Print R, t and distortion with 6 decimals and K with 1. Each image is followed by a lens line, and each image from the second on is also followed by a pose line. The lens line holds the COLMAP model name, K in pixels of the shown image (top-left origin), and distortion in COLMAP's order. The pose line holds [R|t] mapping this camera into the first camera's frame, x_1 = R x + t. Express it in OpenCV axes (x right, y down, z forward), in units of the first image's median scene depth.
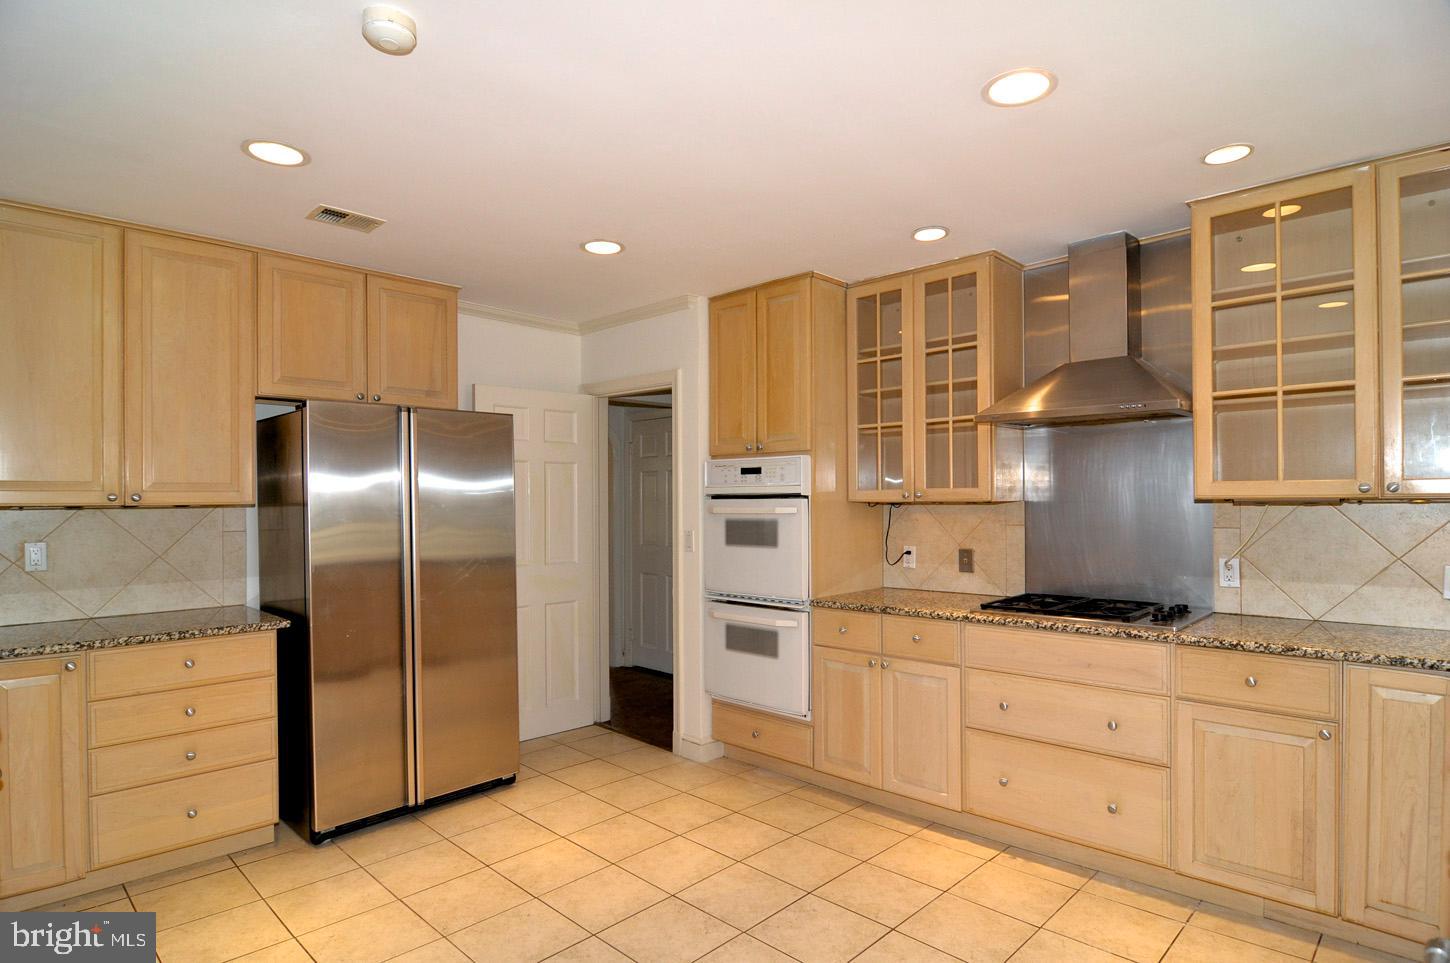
lens RADIAL K [[801.7, 0, 723.1], [0, 801.7, 476.9], [0, 0, 1]] dist [-0.025955, -0.001403]
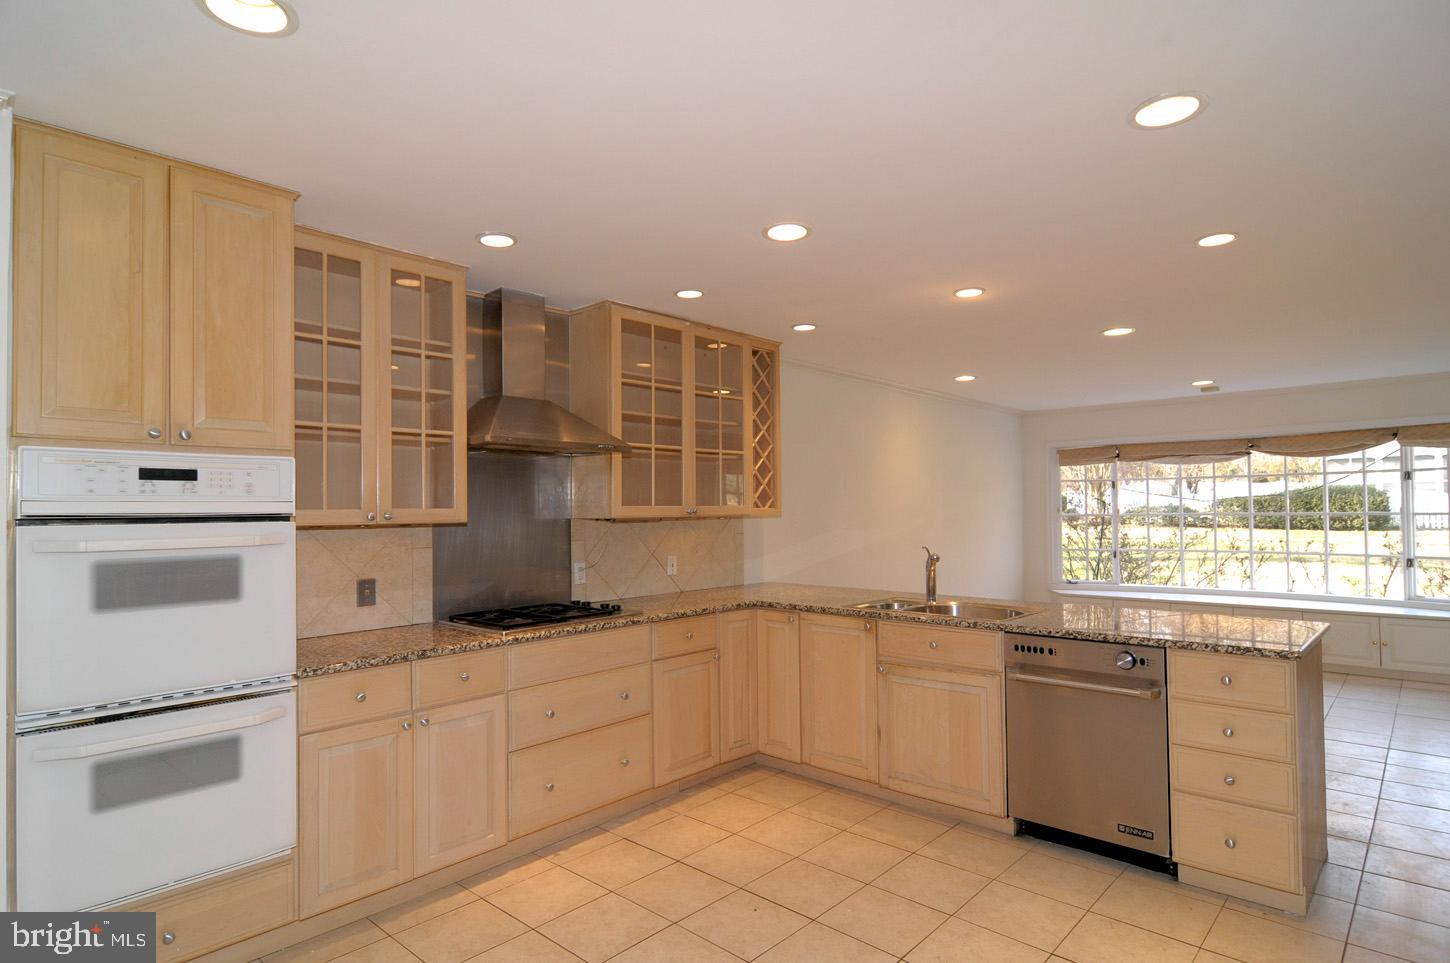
lens RADIAL K [[757.2, 0, 722.6], [0, 757.2, 486.8], [0, 0, 1]] dist [-0.001353, -0.001014]
pose [[-0.038454, 0.041259, 0.998408, -0.559061], [-0.016584, 0.998983, -0.041921, 0.019049], [-0.999123, -0.018170, -0.037731, 0.674347]]
